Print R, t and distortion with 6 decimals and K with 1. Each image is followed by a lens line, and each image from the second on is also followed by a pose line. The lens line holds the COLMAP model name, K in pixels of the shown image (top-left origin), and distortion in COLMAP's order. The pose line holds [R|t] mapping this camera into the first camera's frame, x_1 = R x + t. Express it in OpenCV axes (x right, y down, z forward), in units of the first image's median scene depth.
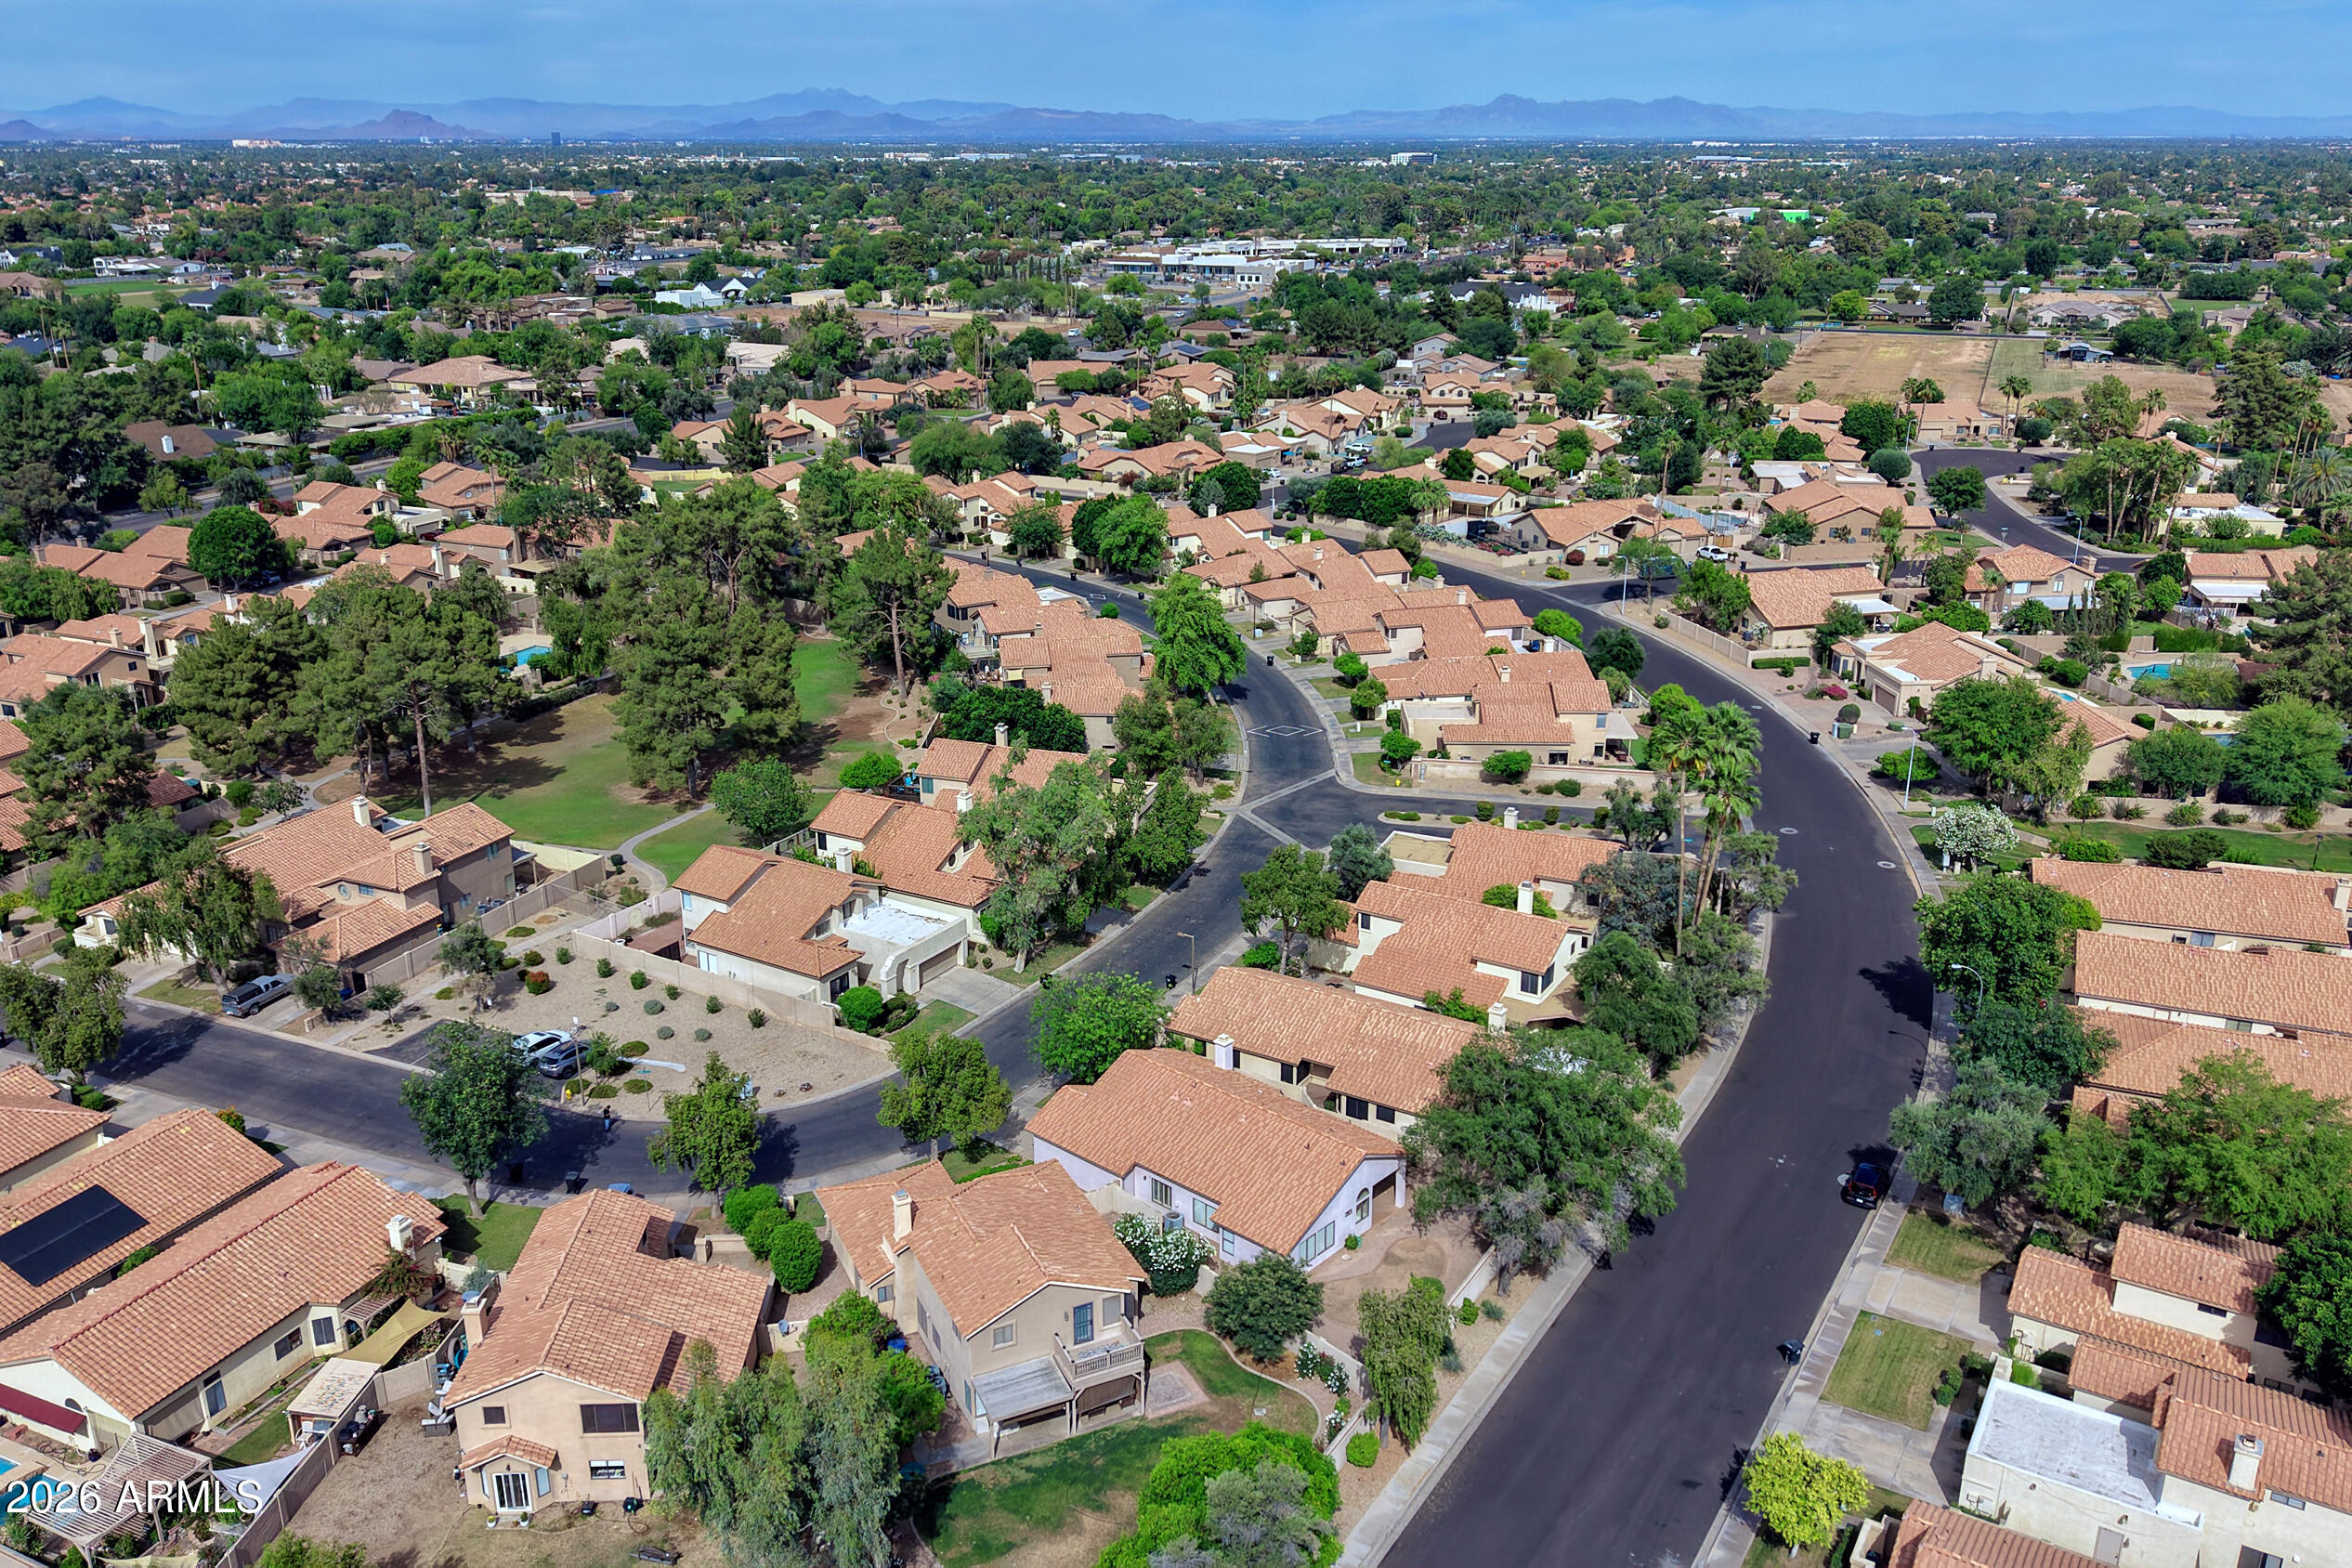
lens RADIAL K [[1817.2, 0, 1176.0], [0, 1817.2, 784.0], [0, 0, 1]] dist [0.083269, -0.119873]
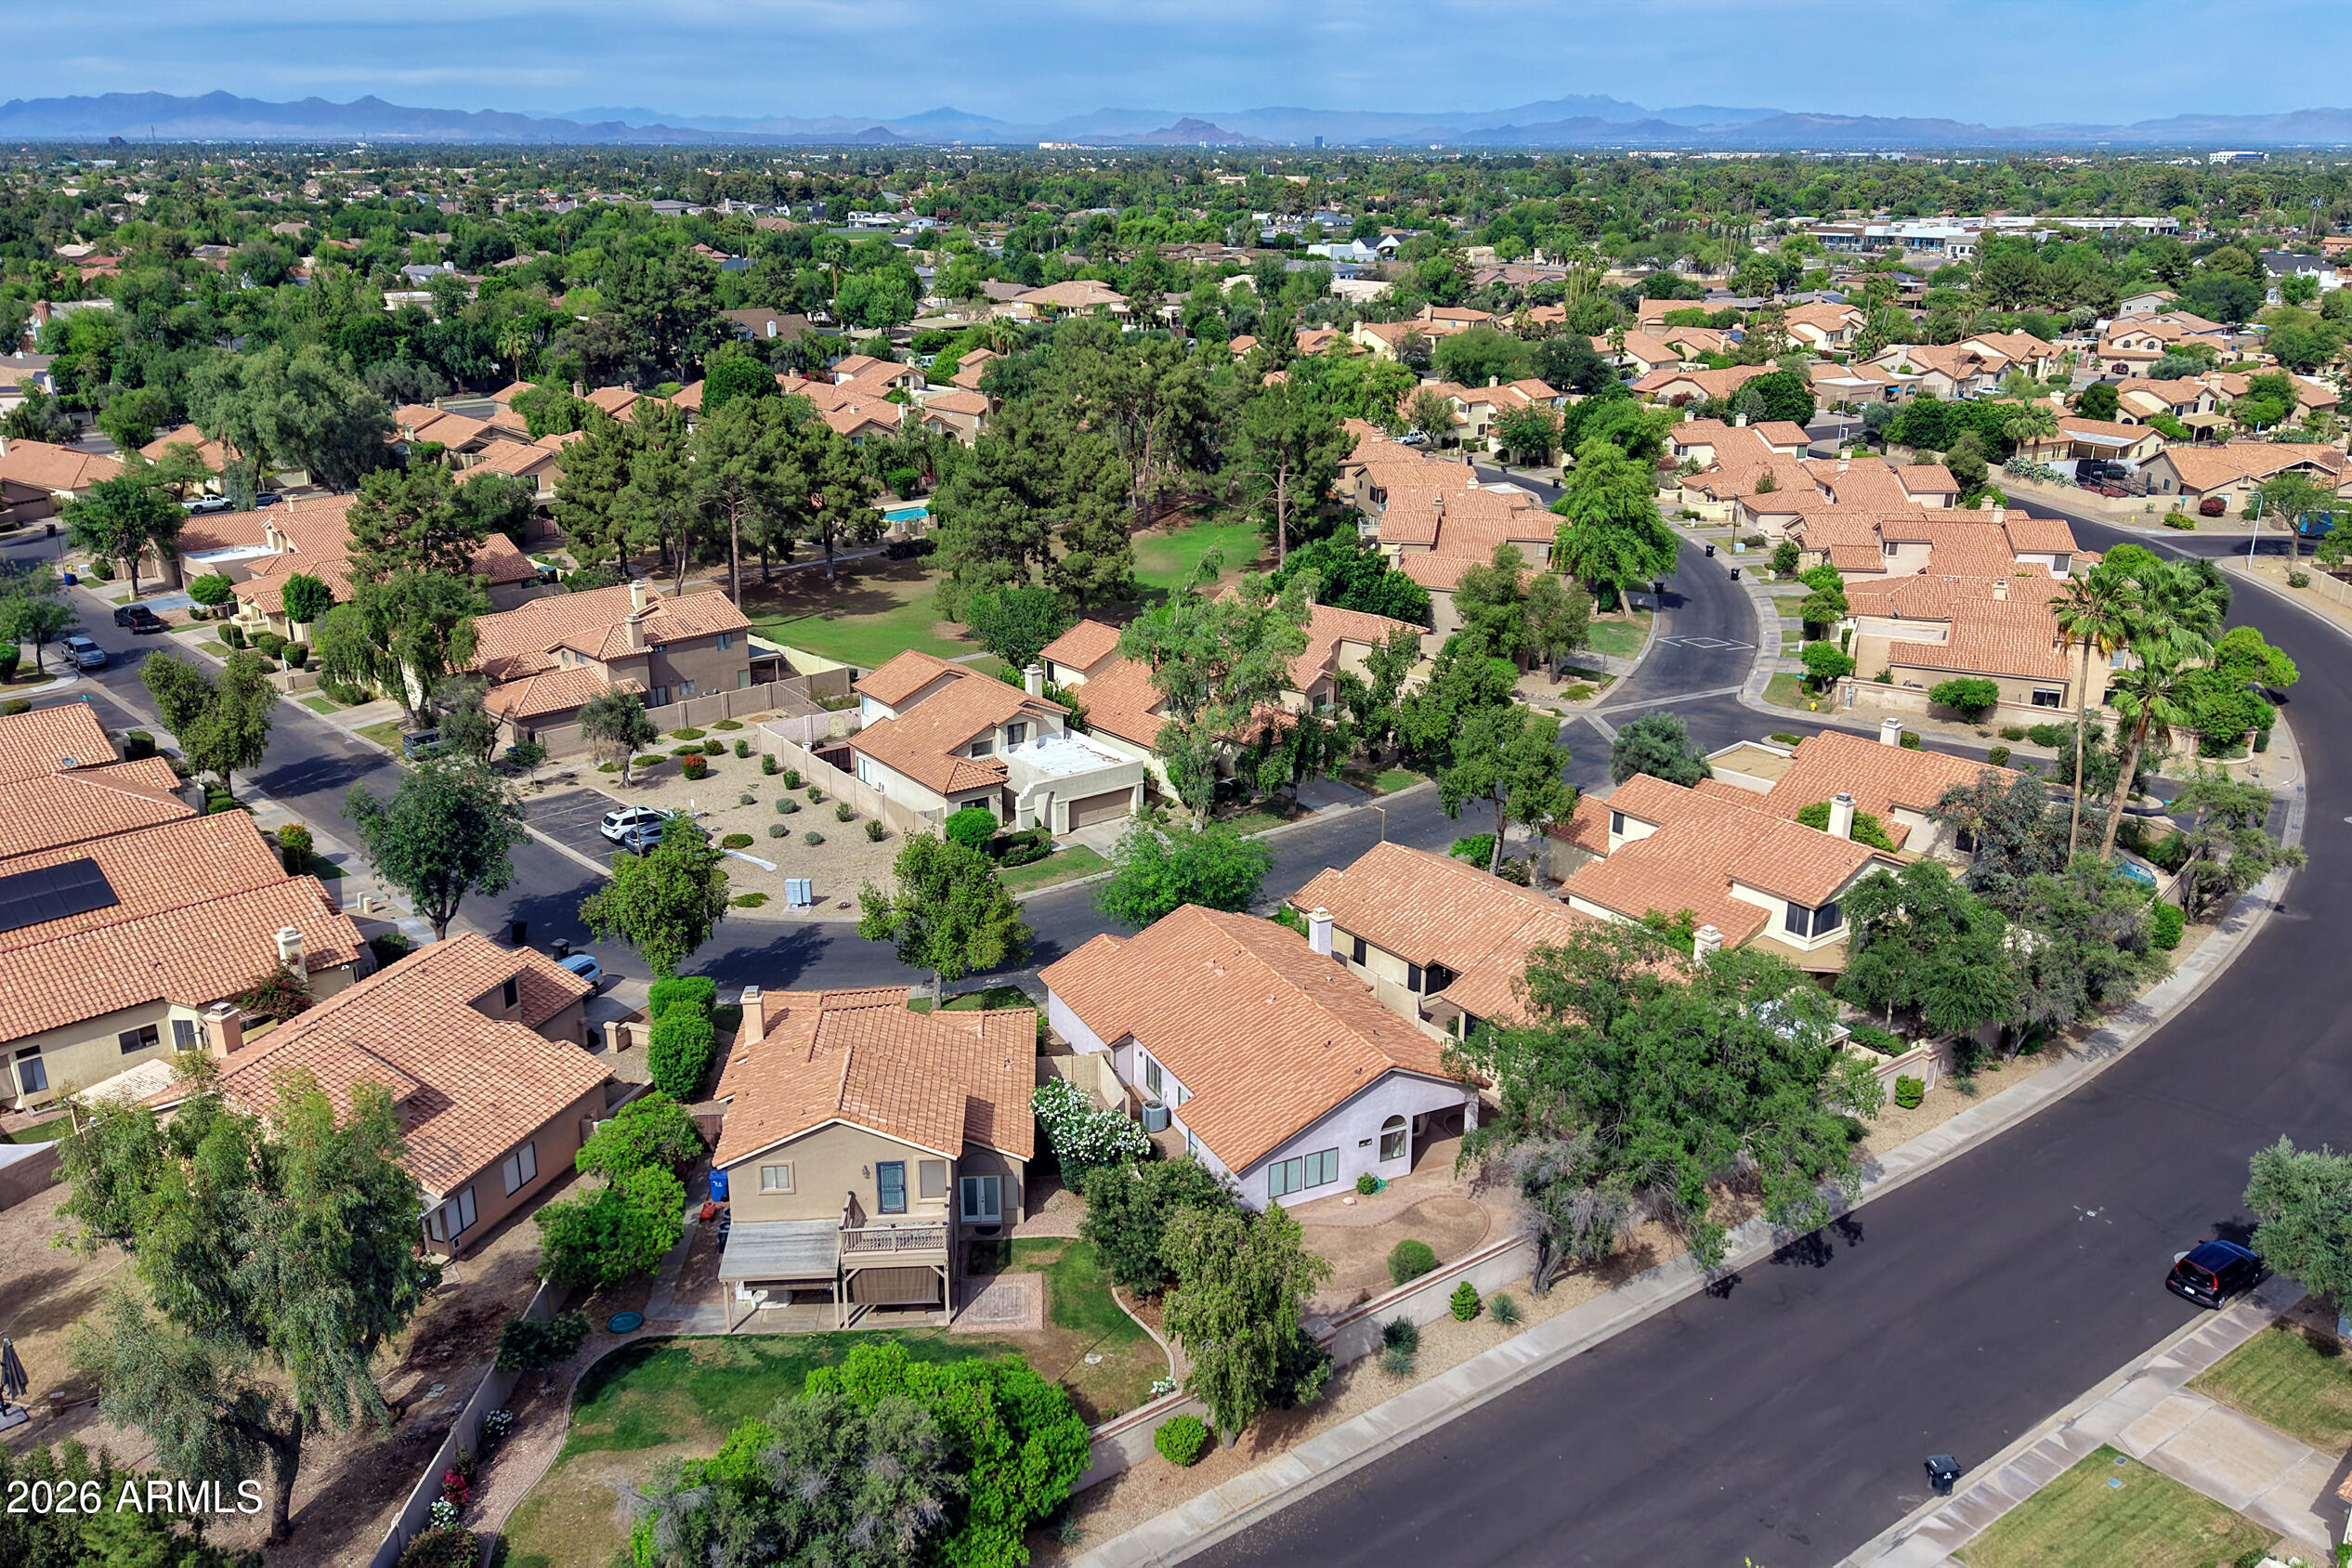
lens RADIAL K [[1817.2, 0, 1176.0], [0, 1817.2, 784.0], [0, 0, 1]] dist [0.083269, -0.119873]
pose [[0.930091, 0.124190, -0.345700, 0.126581], [-0.123739, 0.992037, 0.023466, 0.042040], [0.345861, 0.020951, 0.938052, 0.143163]]
